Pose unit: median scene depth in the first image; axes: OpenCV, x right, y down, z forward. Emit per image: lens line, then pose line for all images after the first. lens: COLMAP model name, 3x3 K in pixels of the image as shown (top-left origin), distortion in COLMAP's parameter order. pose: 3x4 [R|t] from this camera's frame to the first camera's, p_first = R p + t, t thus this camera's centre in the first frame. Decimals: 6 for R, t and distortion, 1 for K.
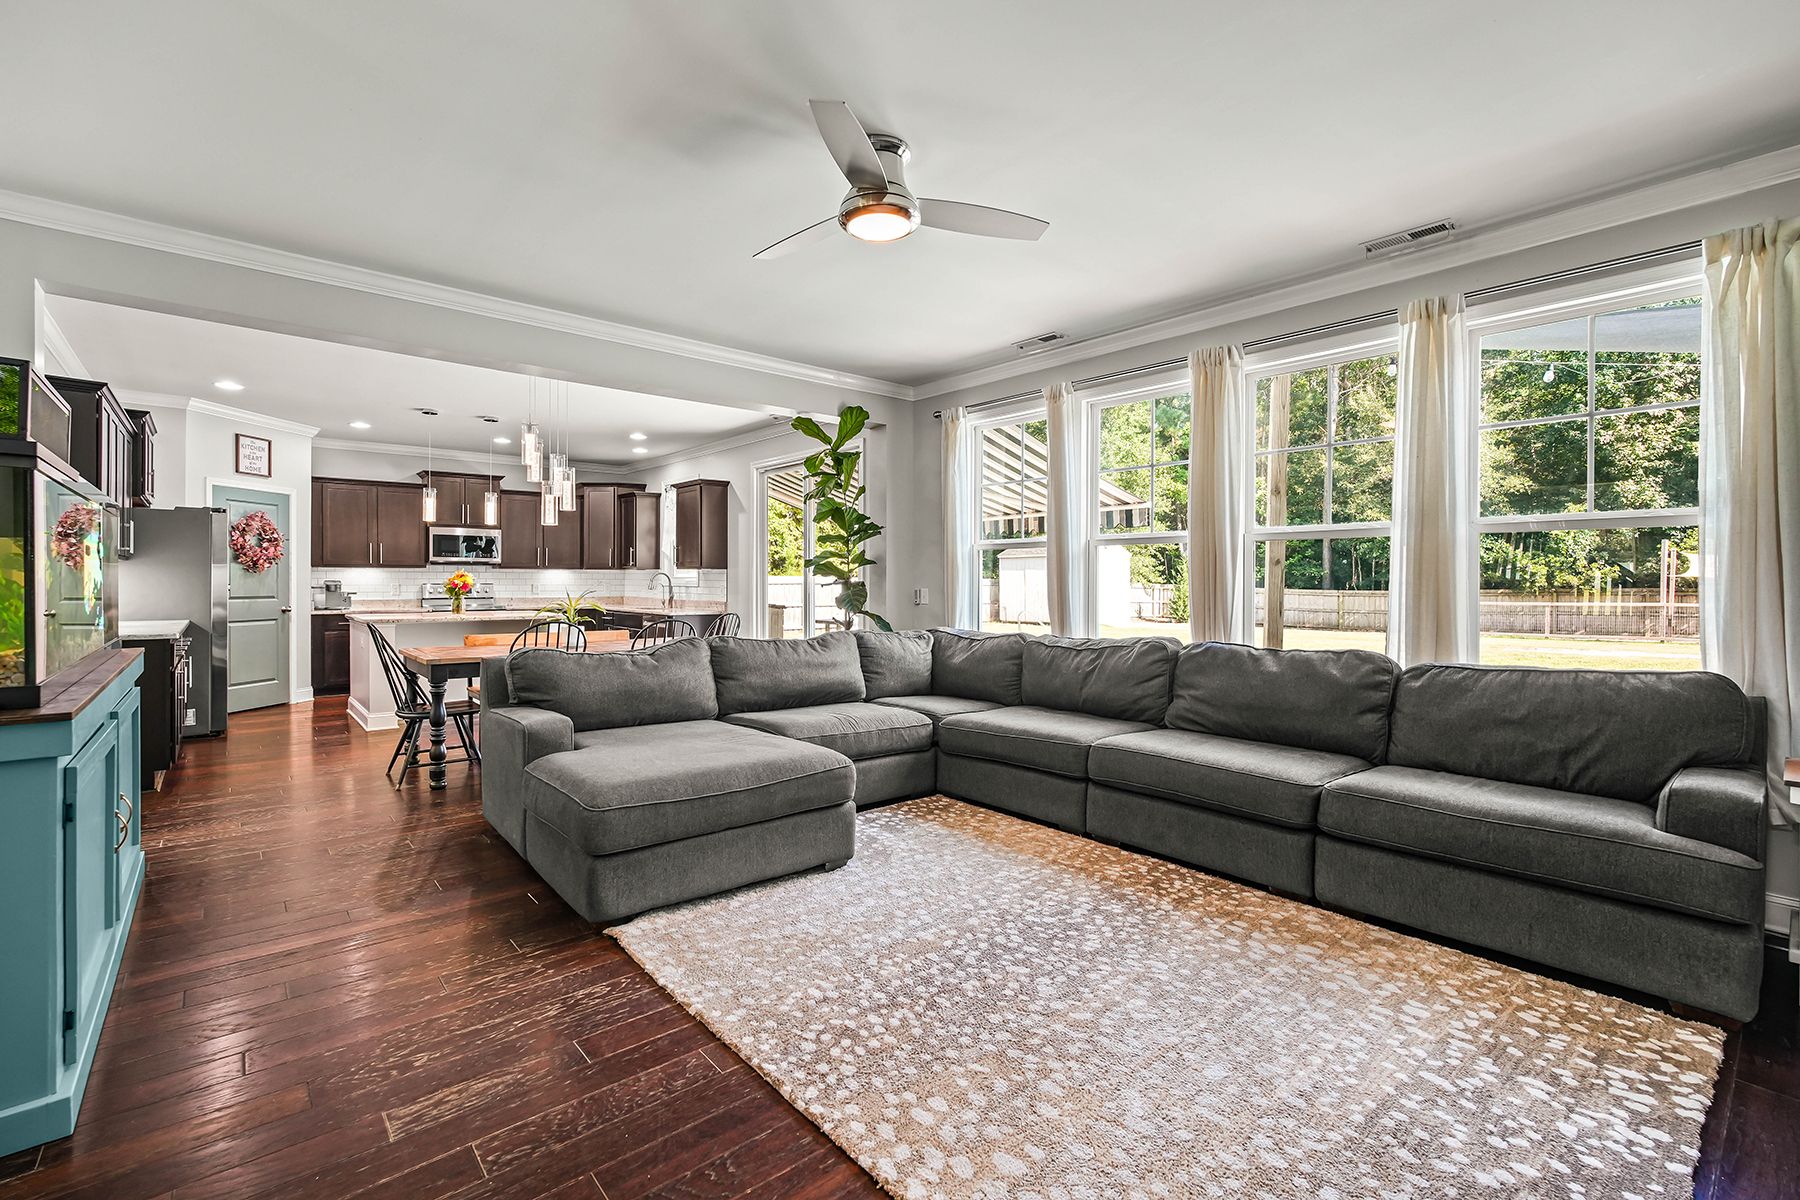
lens RADIAL K [[803.0, 0, 895.9], [0, 803.0, 587.3], [0, 0, 1]] dist [-0.014117, 0.005996]
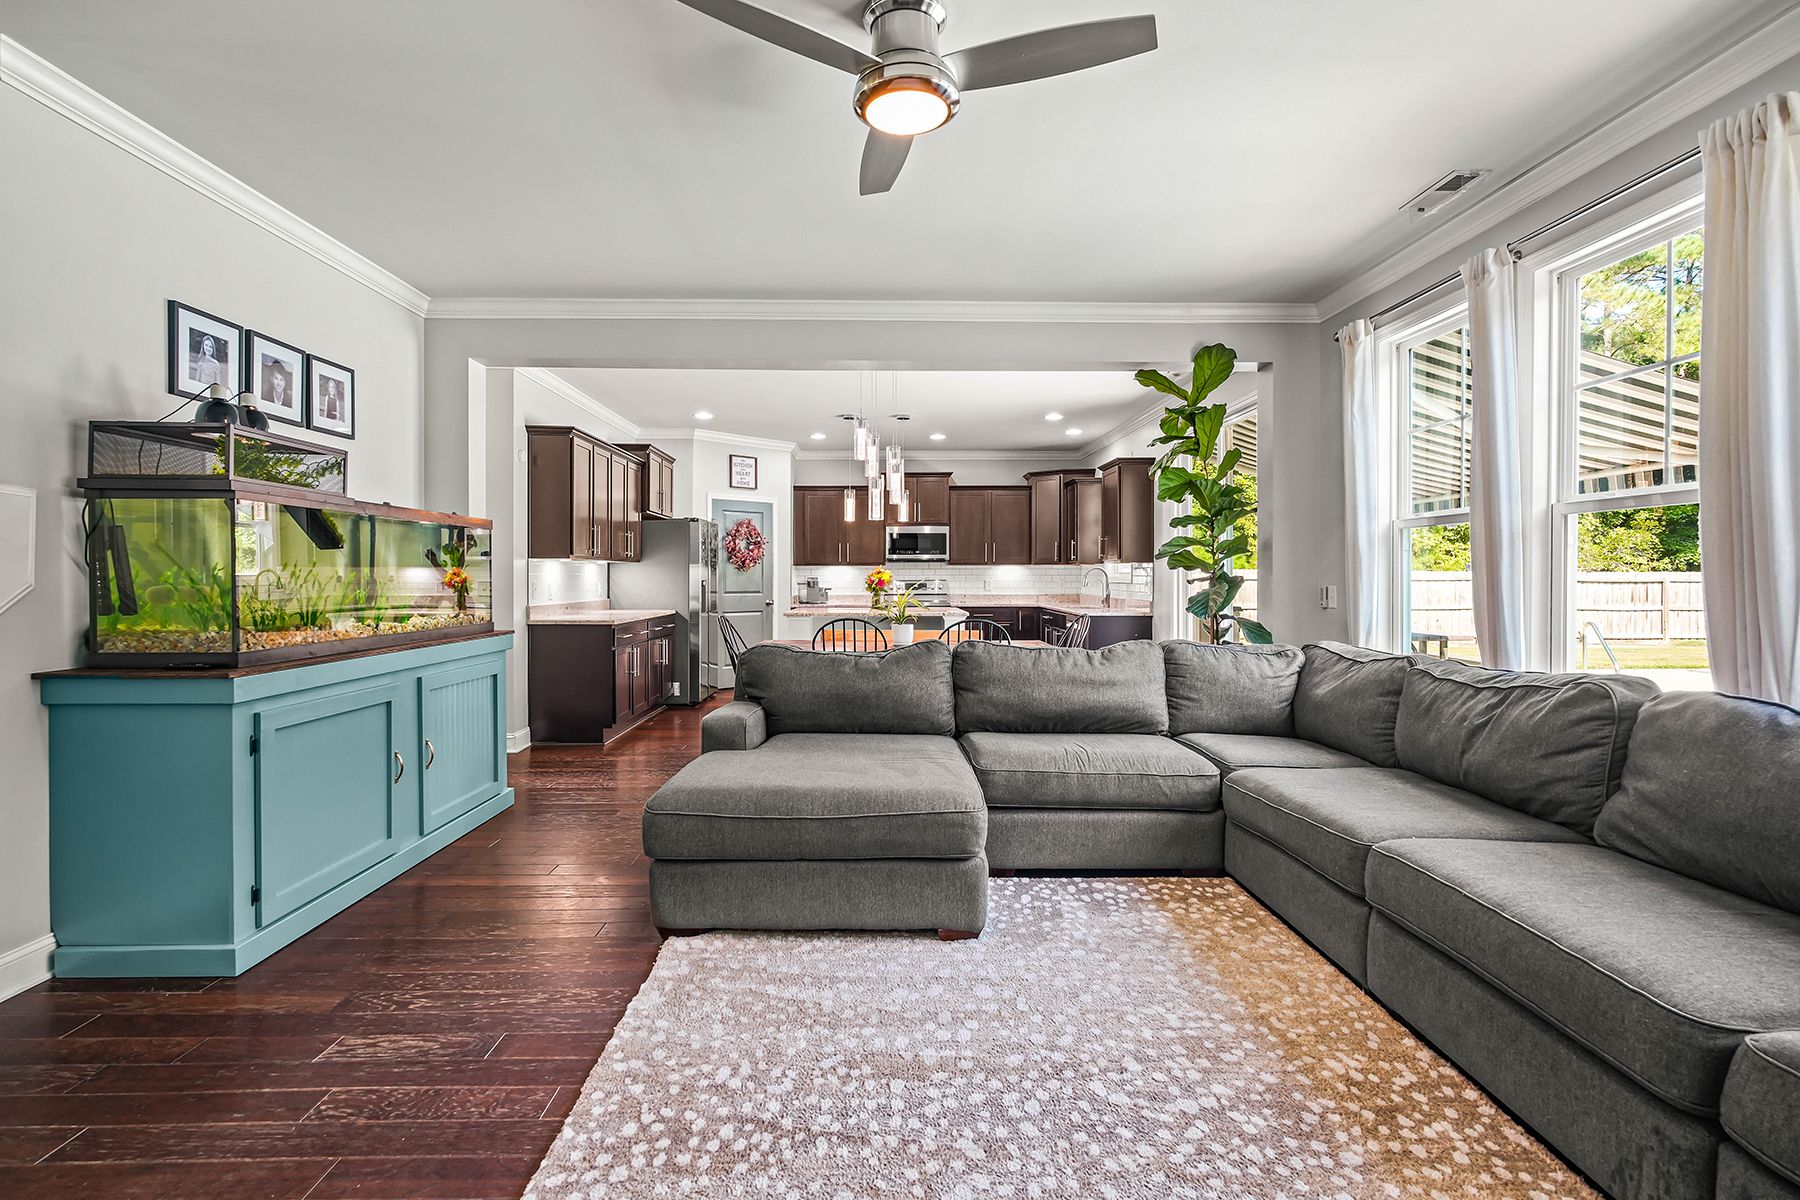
lens RADIAL K [[882.4, 0, 886.5], [0, 882.4, 584.9], [0, 0, 1]] dist [-0.006494, 0.003477]
pose [[0.768839, 0.002035, -0.639440, 0.368464], [-0.001256, 0.999998, 0.001672, -0.000386], [0.639442, -0.000482, 0.768840, 0.246238]]
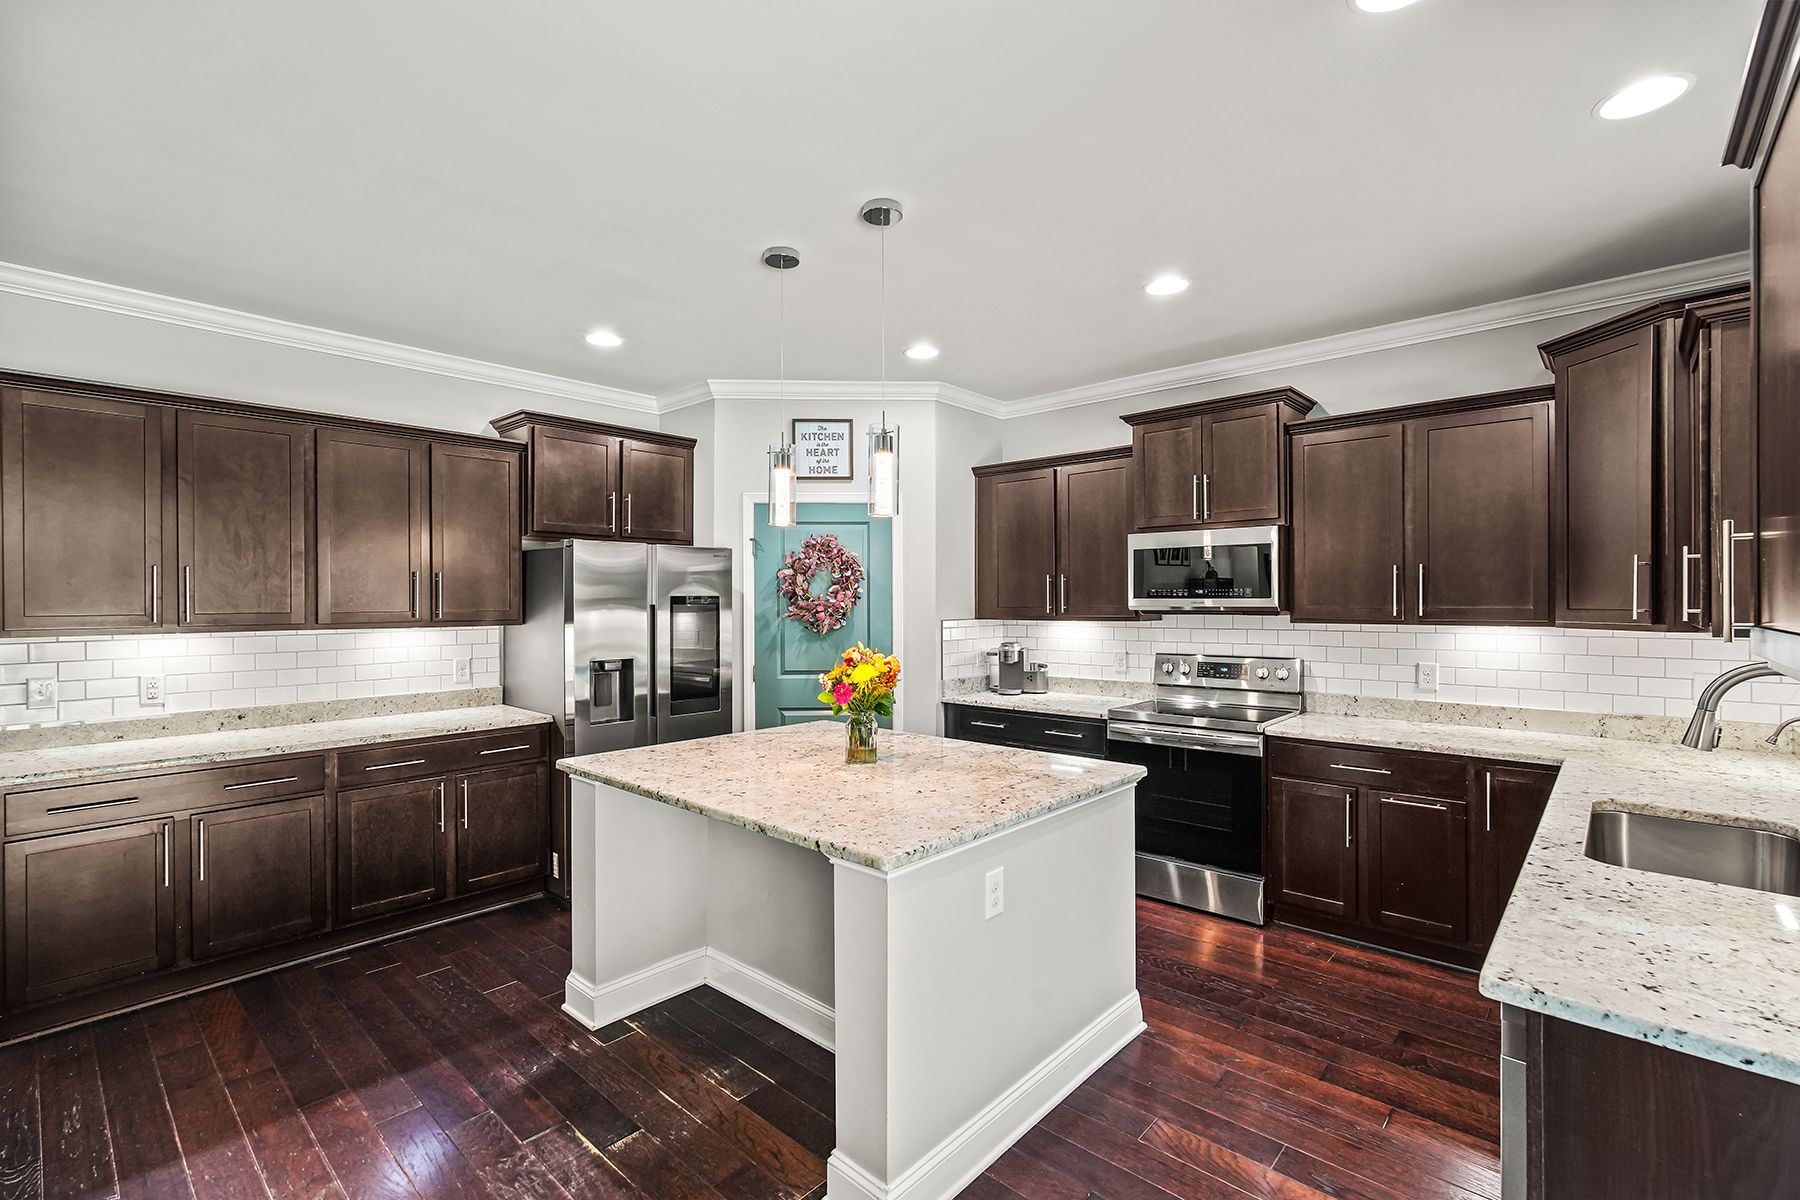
lens RADIAL K [[803.0, 0, 896.0], [0, 803.0, 600.0], [0, 0, 1]] dist [-0.014117, 0.005996]
pose [[0.125637, -0.002836, -0.992072, -0.313483], [-0.002157, 0.999993, -0.003132, -0.081210], [0.992074, 0.002533, 0.125630, 1.854796]]
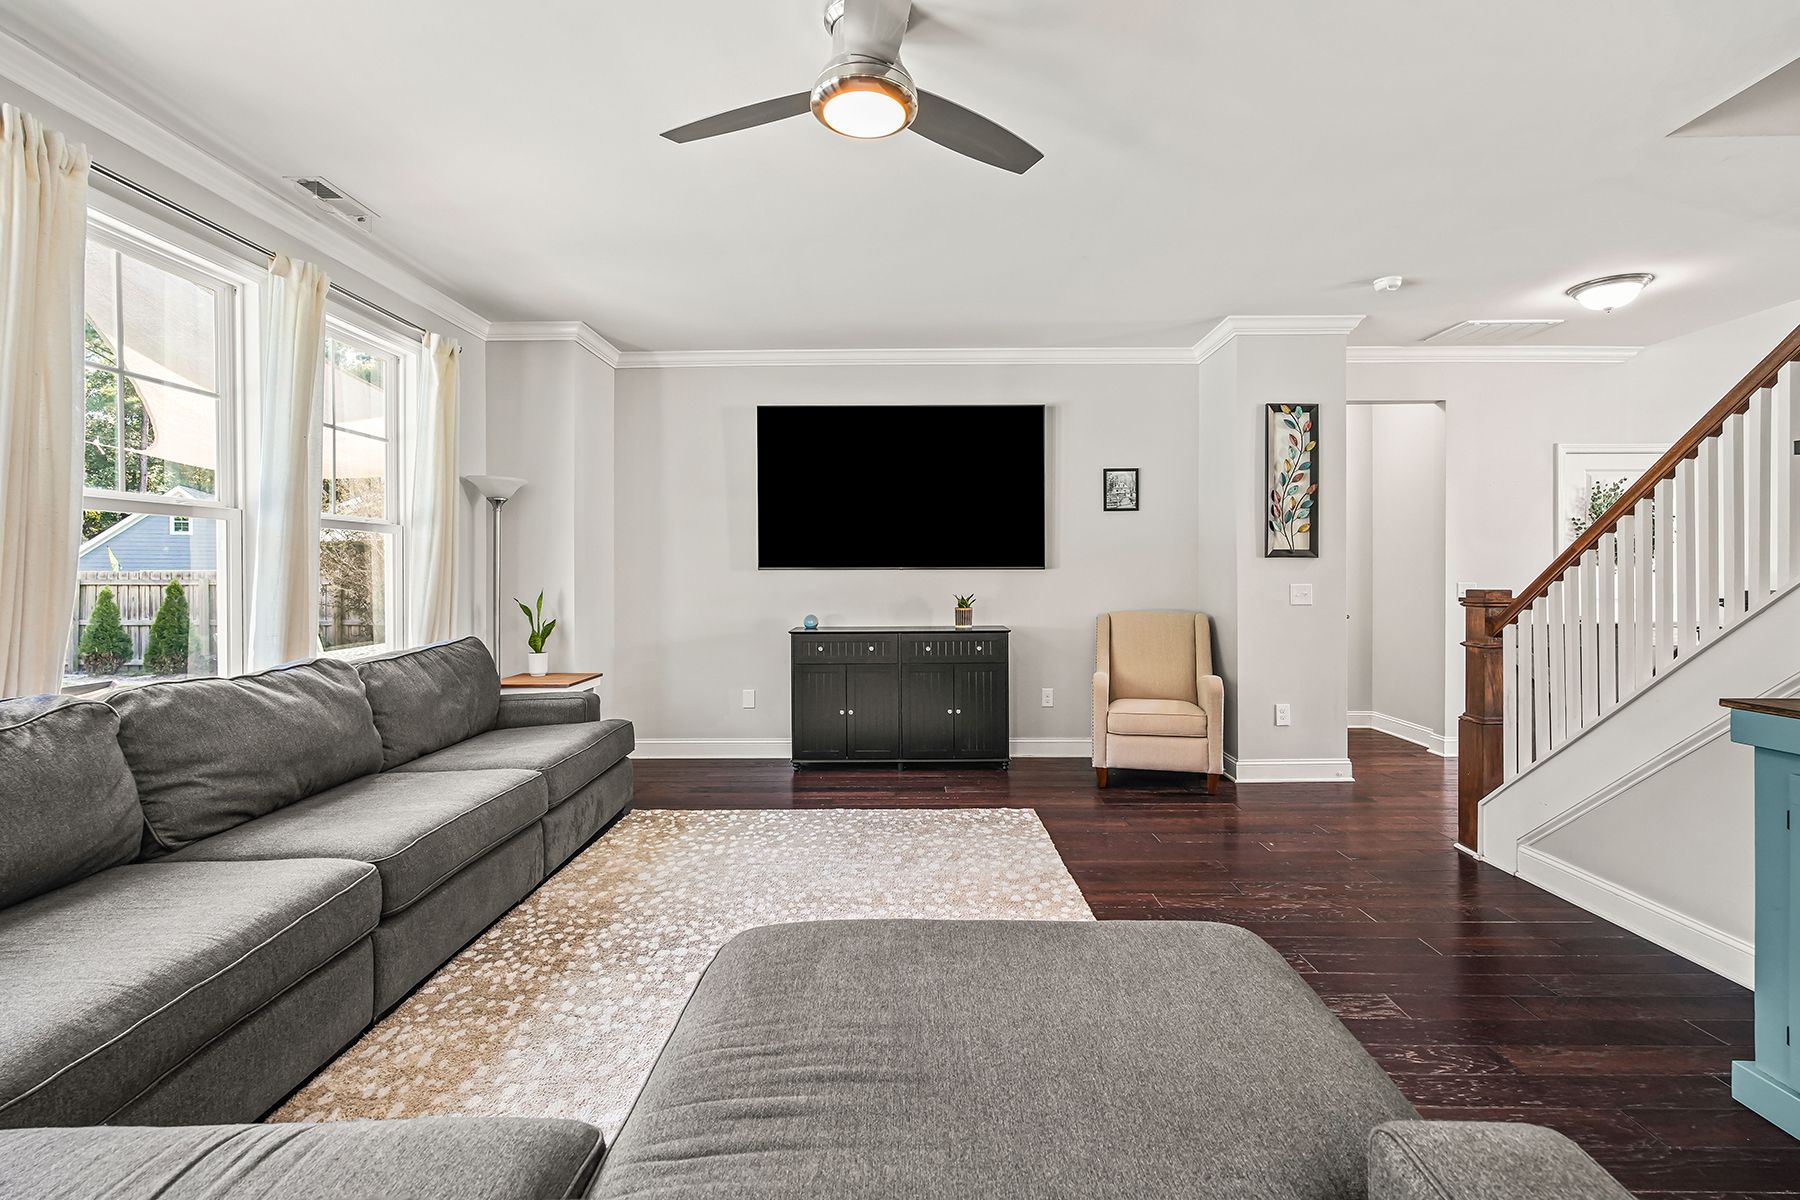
lens RADIAL K [[803.0, 0, 896.2], [0, 803.0, 577.4], [0, 0, 1]] dist [-0.014117, 0.005996]
pose [[-0.756286, -0.001135, 0.654240, -0.397931], [0.004556, 0.999965, 0.007001, -0.009986], [-0.654225, 0.008276, -0.756254, 1.140659]]
